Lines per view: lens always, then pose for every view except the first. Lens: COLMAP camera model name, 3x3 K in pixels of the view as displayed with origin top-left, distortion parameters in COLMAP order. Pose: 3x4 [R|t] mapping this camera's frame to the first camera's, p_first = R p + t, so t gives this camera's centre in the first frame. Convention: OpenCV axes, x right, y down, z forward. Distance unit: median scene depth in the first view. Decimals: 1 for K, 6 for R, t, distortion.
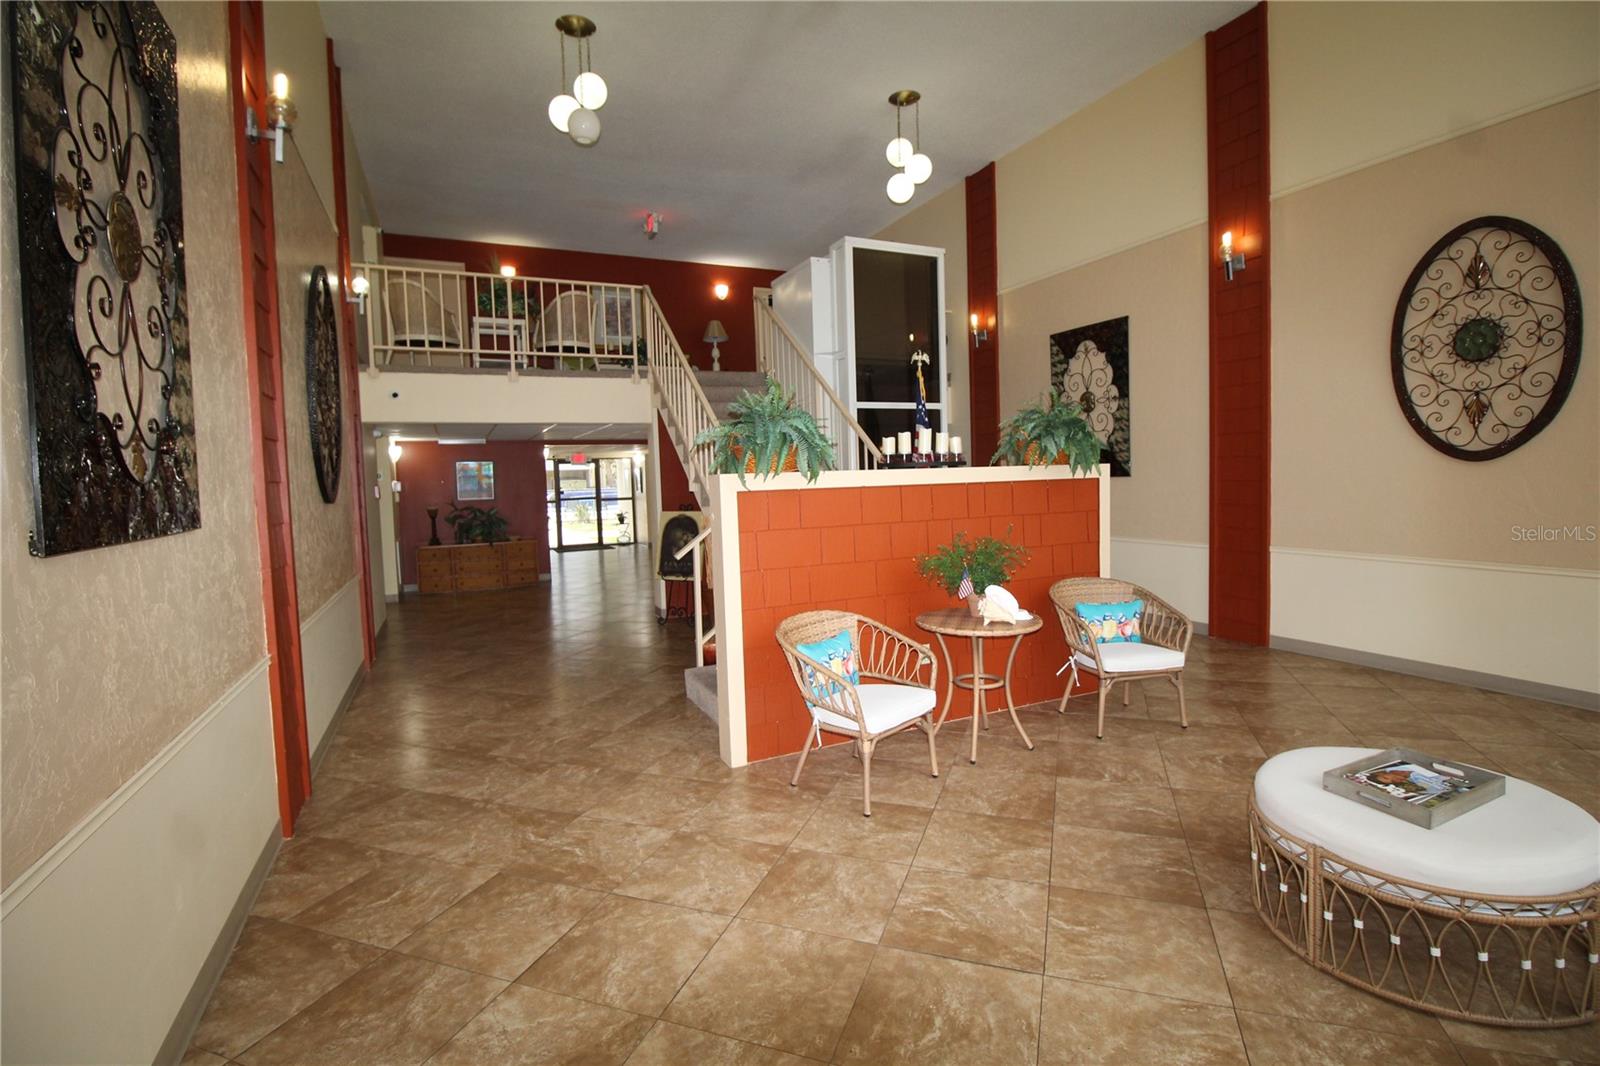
lens RADIAL K [[748.6, 0, 800.8], [0, 748.6, 522.1], [0, 0, 1]] dist [0.000928, -0.000319]
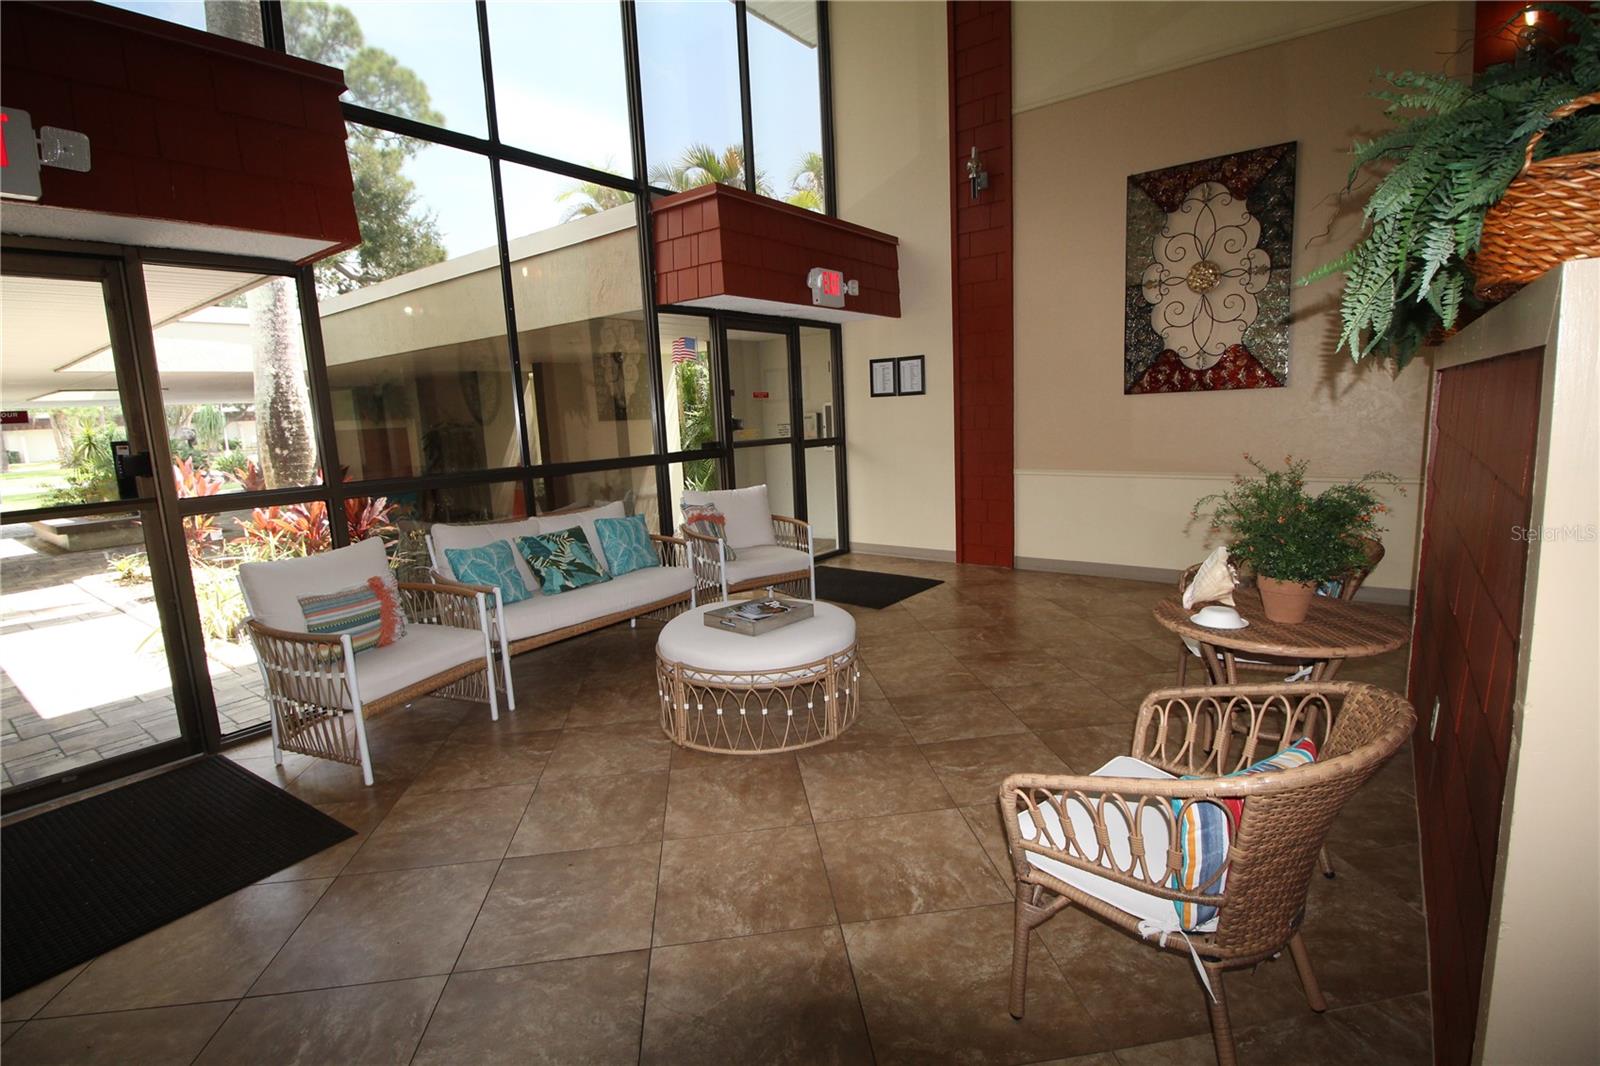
lens RADIAL K [[748.6, 0, 799.8], [0, 748.6, 526.9], [0, 0, 1]] dist [0.000928, -0.000319]
pose [[-0.885950, 0.139188, -0.442403, 1.077005], [0.040005, 0.973283, 0.226098, -0.103826], [0.462053, 0.182613, -0.867848, 1.778634]]
